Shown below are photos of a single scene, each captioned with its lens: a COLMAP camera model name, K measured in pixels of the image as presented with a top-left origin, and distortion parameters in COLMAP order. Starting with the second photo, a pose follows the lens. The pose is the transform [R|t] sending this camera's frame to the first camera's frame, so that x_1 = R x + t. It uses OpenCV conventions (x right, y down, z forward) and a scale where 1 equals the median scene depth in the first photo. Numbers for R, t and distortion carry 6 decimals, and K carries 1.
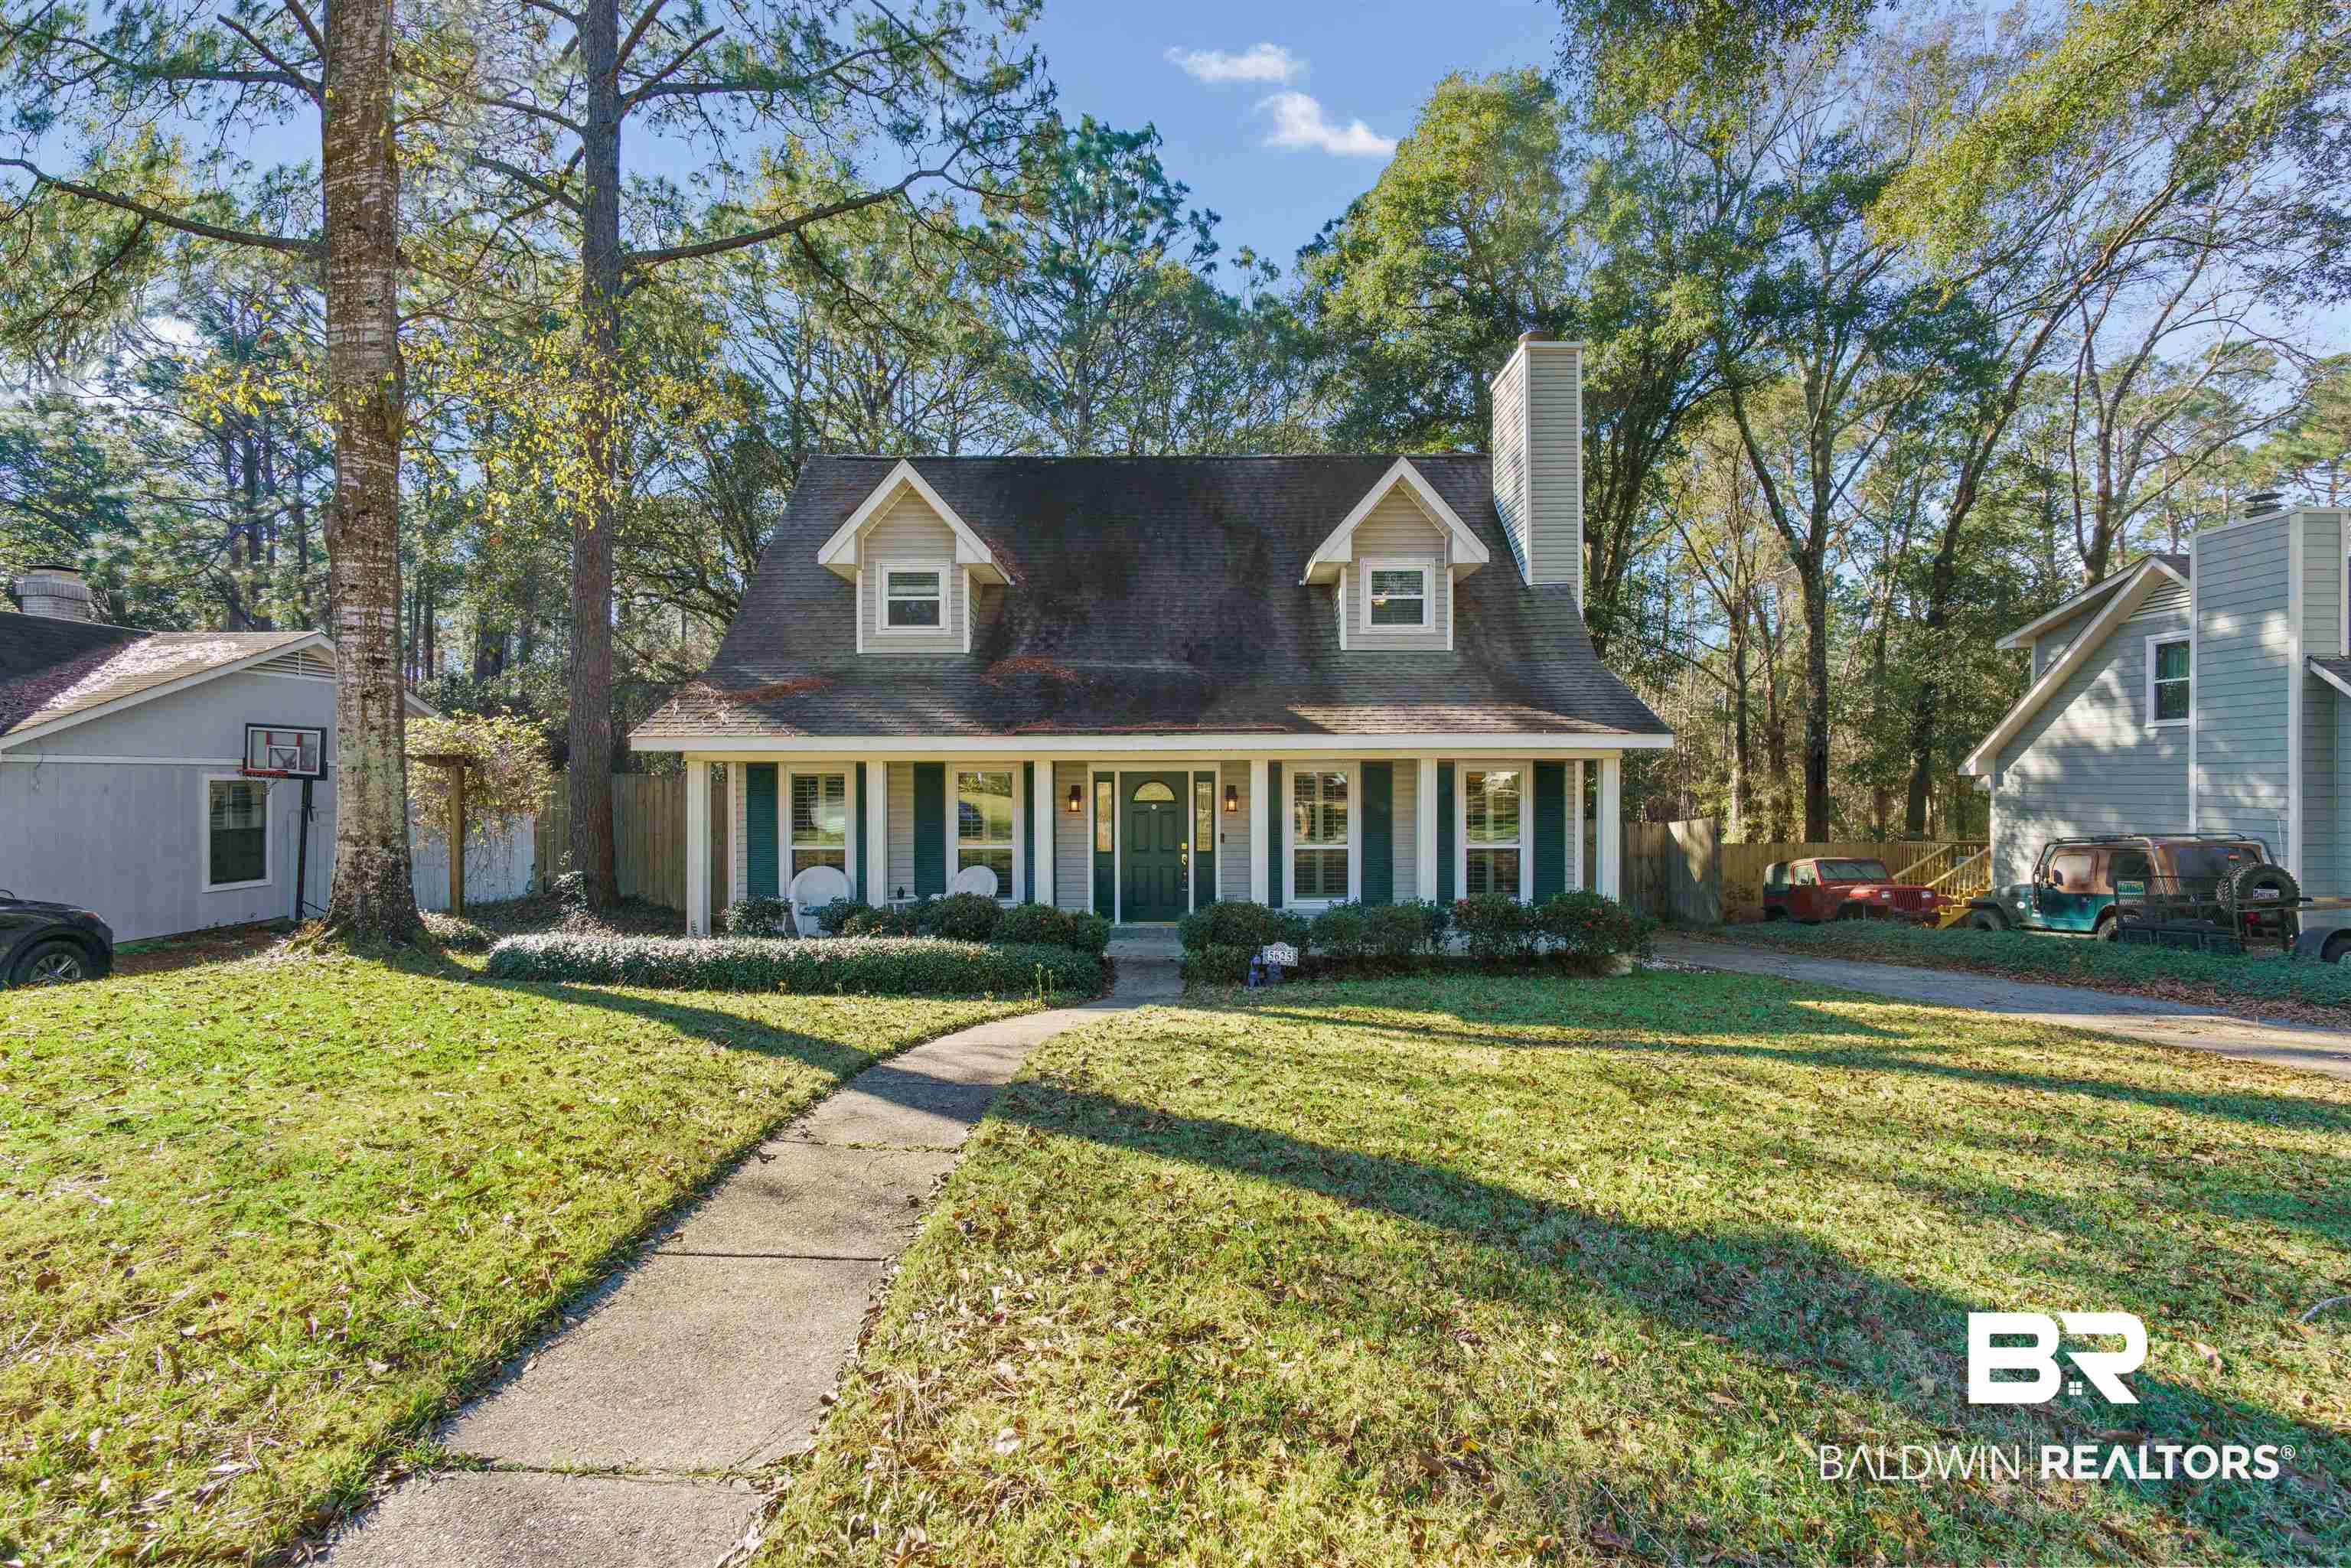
lens RADIAL K [[1006.7, 0, 1180.9], [0, 1006.7, 789.9], [0, 0, 1]] dist [-0.003089, -0.000093]
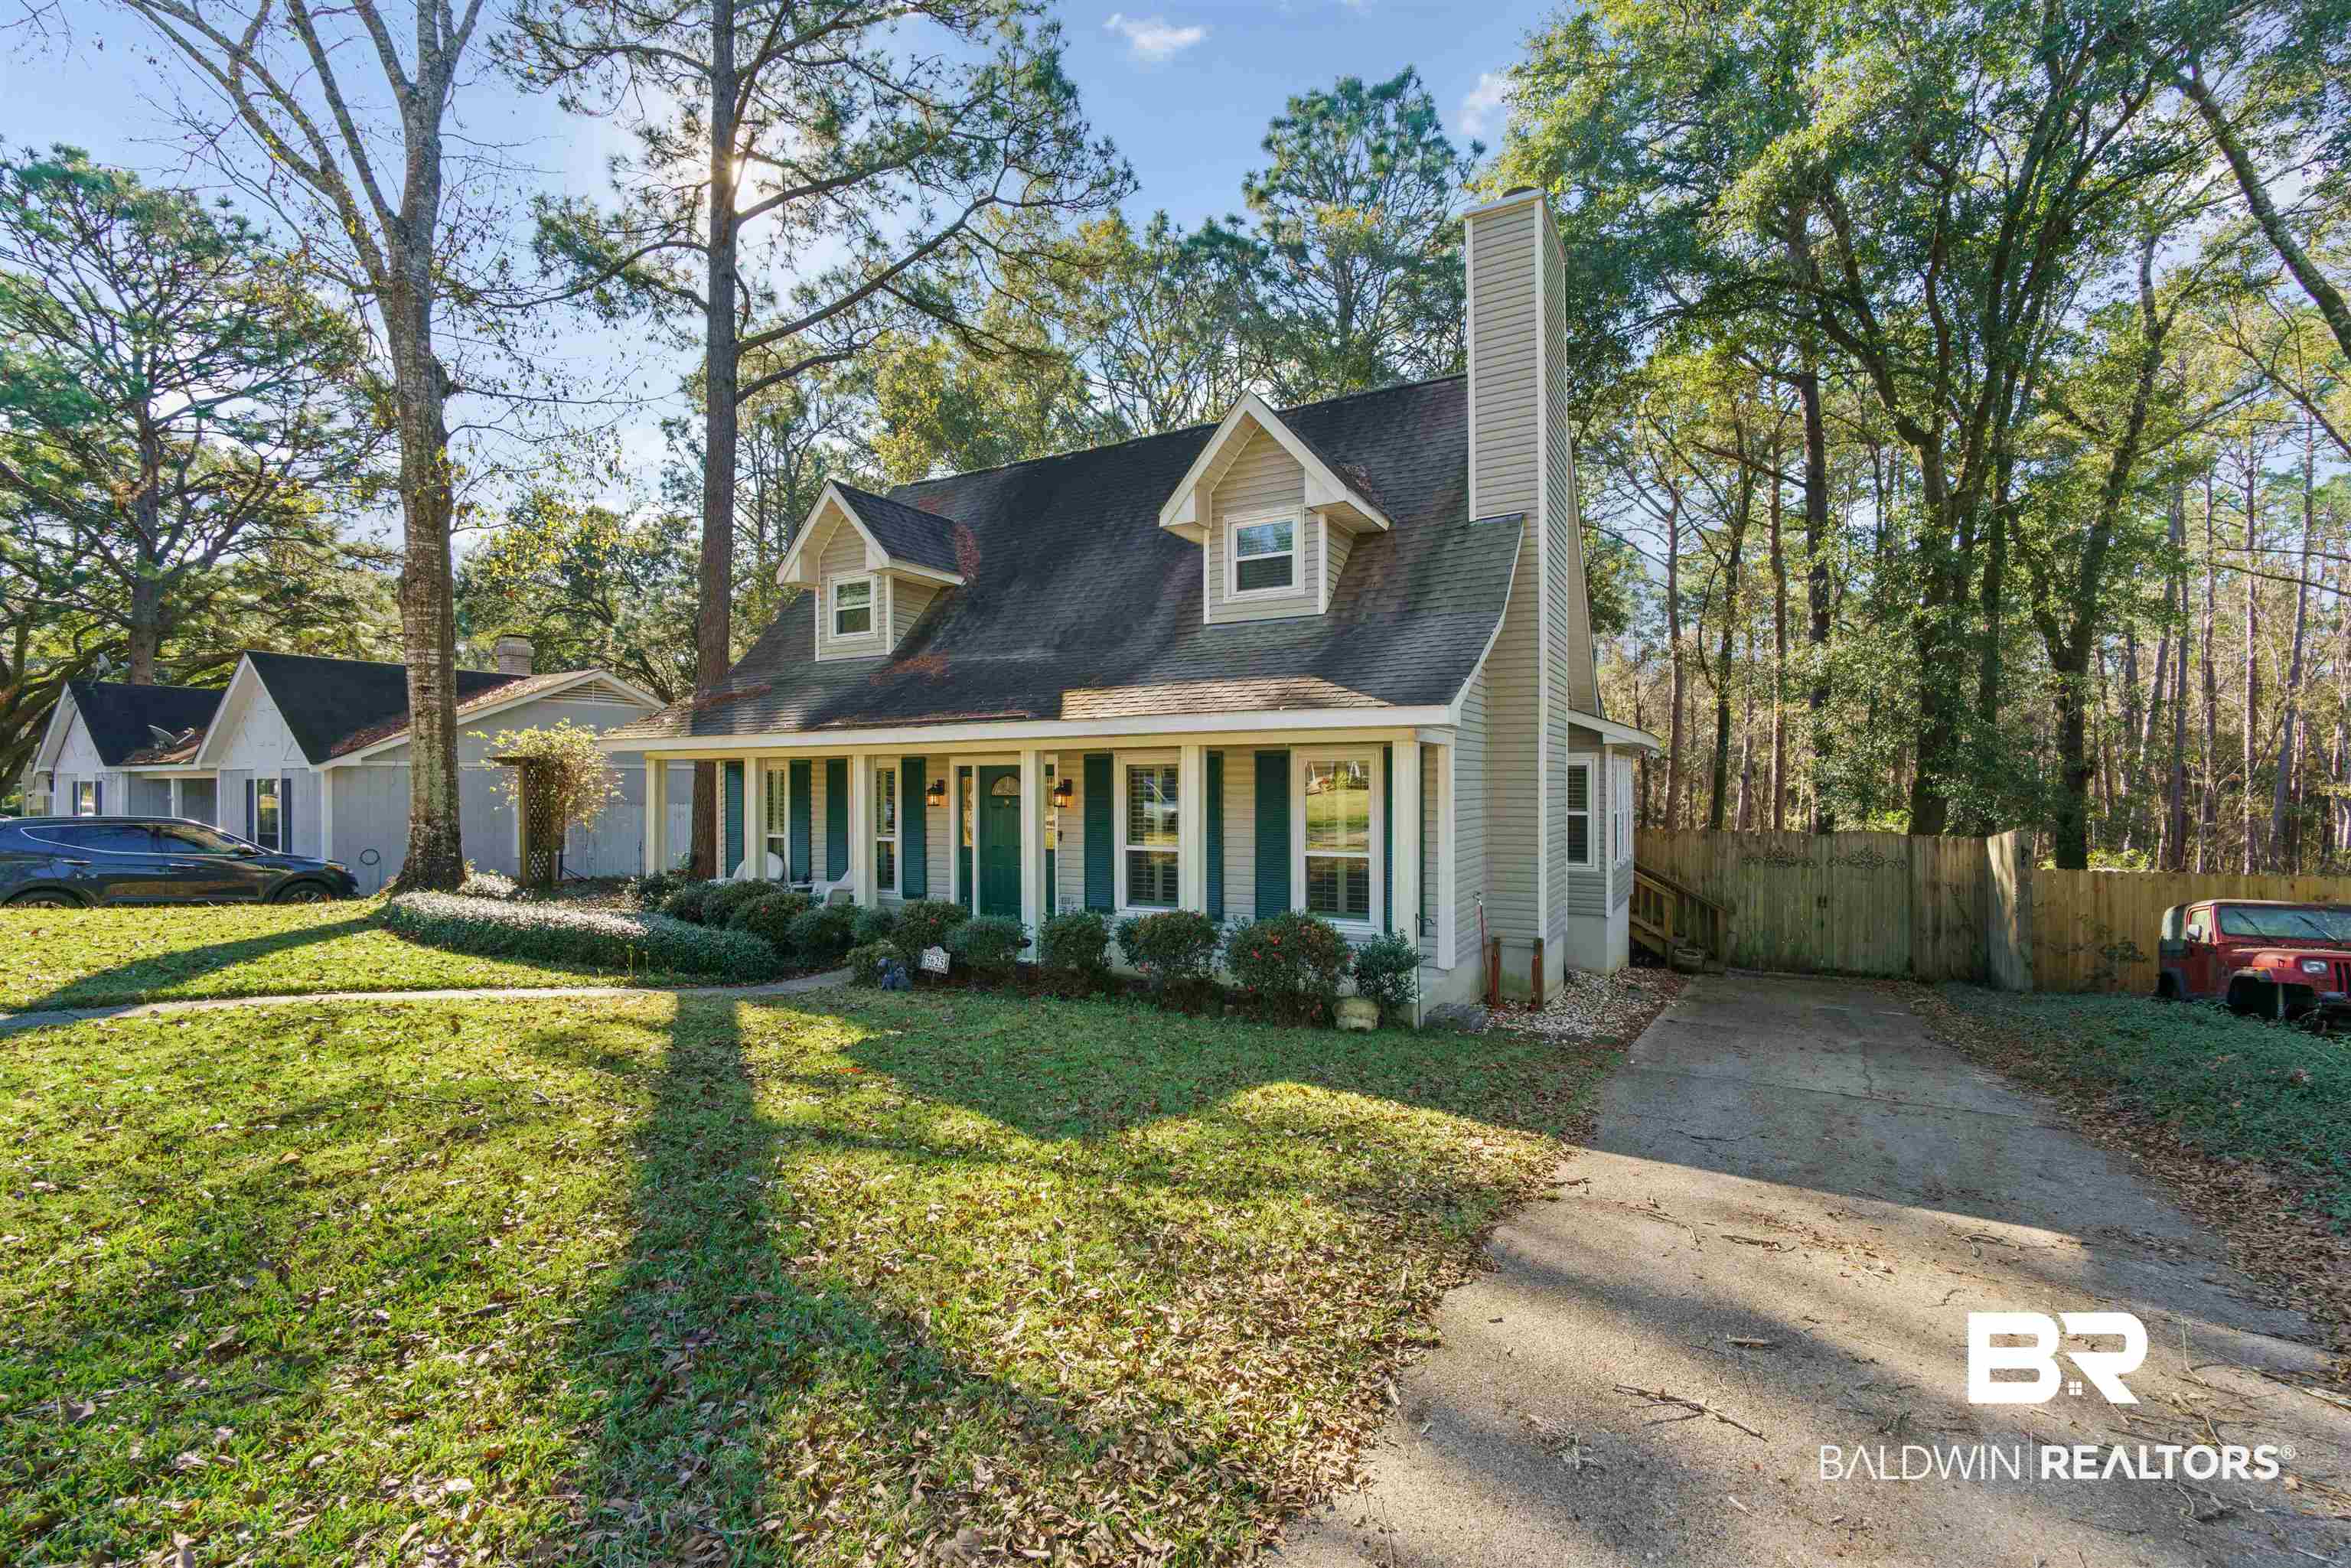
lens RADIAL K [[1037.1, 0, 1169.0], [0, 1037.1, 770.2], [0, 0, 1]] dist [-0.001348, 0.000090]
pose [[0.873181, -0.007153, -0.487344, 0.568532], [-0.004637, 0.999725, -0.022981, 0.008119], [0.487374, 0.022326, 0.872908, 0.200976]]
